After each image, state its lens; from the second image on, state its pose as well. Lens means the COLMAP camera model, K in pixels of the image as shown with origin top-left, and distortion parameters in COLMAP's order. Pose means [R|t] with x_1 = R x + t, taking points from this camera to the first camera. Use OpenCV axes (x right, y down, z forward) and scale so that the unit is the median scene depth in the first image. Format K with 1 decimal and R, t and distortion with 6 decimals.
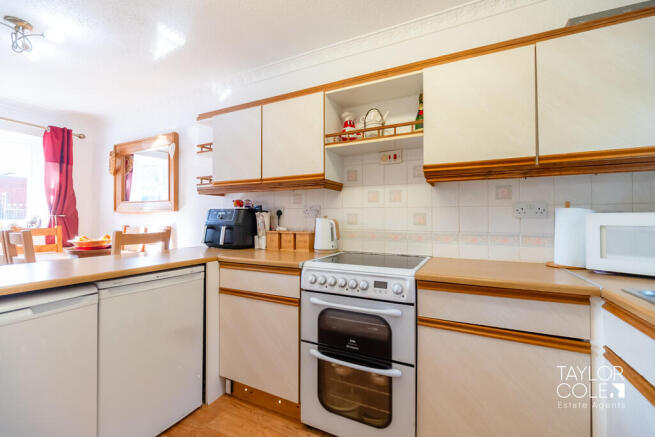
lens RADIAL K [[286.2, 0, 326.7], [0, 286.2, 212.1], [0, 0, 1]] dist [-0.002957, 0.000589]
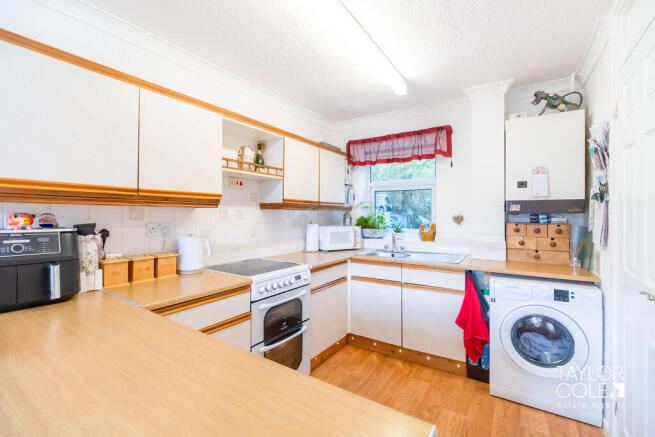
lens RADIAL K [[286.2, 0, 323.0], [0, 286.2, 212.7], [0, 0, 1]] dist [-0.002957, 0.000589]
pose [[0.129193, 0.006195, 0.991600, -0.815708], [-0.026538, 0.999644, -0.002788, -0.061541], [-0.991264, -0.025955, 0.129311, 0.405145]]
